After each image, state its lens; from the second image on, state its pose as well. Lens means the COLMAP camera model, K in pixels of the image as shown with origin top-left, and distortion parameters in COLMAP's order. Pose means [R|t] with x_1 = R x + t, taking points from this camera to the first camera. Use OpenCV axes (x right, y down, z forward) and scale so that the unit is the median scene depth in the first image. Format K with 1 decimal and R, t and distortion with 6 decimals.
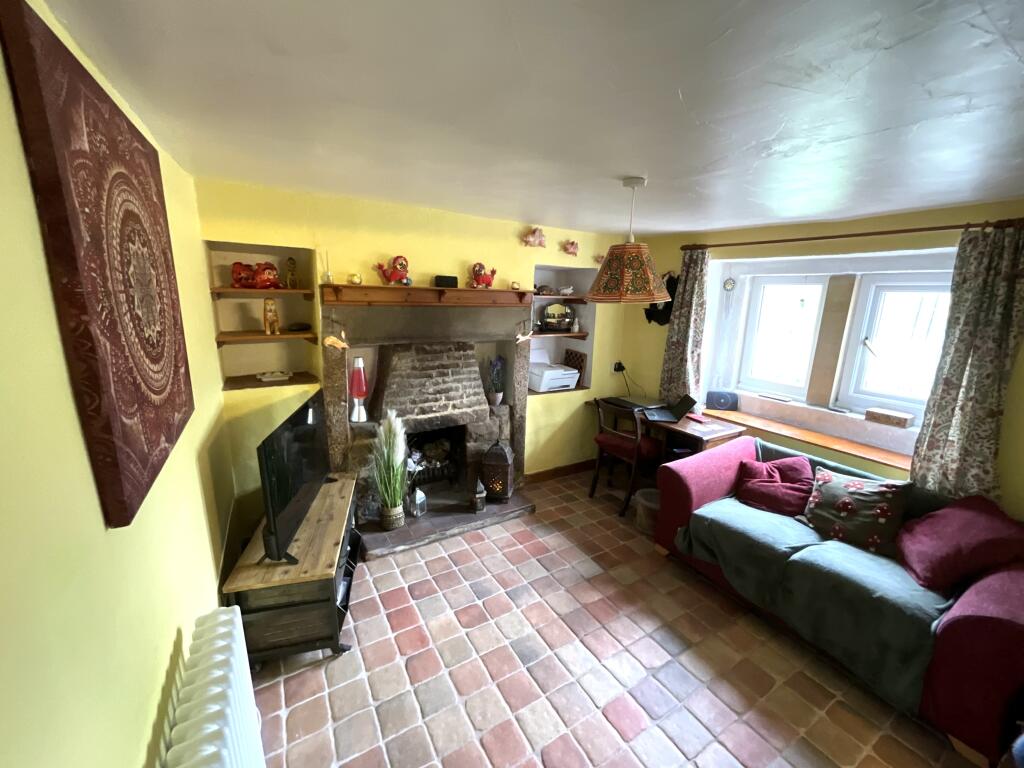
lens RADIAL K [[413.0, 0, 513.0], [0, 413.0, 385.8], [0, 0, 1]] dist [0.001182, 0.000365]
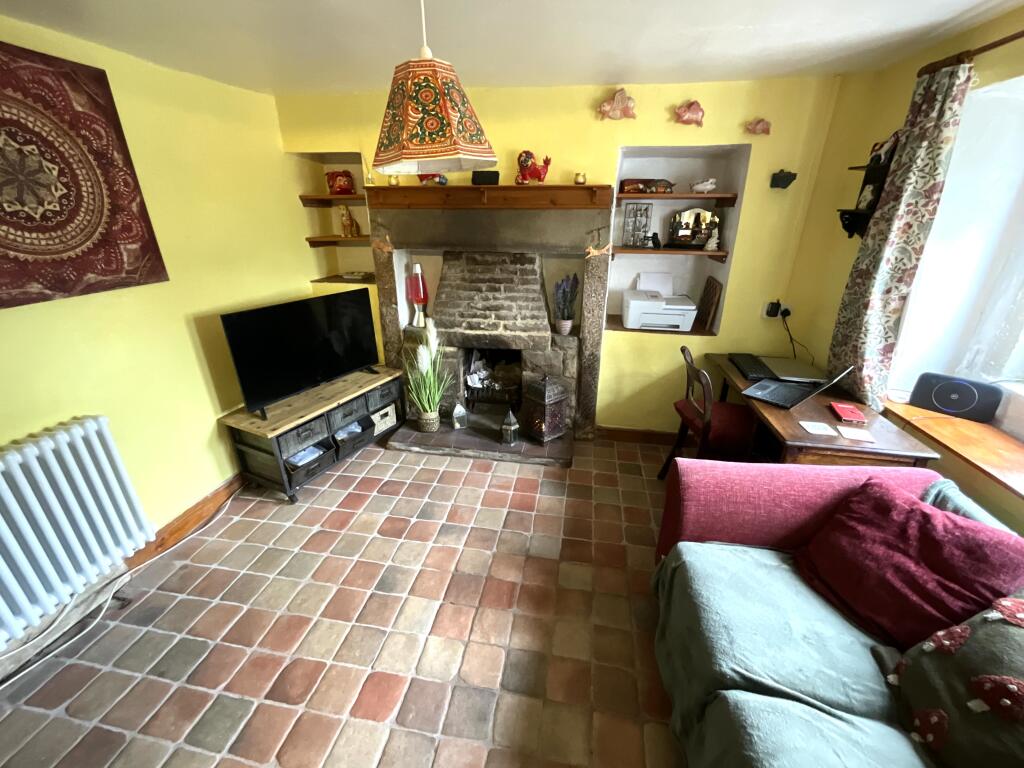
lens RADIAL K [[414.1, 0, 512.0], [0, 414.1, 384.0], [0, 0, 1]] dist [-0.000401, 0.000282]
pose [[0.758354, 0.224797, -0.611854, 0.457053], [-0.126906, 0.971608, 0.199680, -0.012157], [0.639370, -0.073780, 0.765352, 0.307126]]
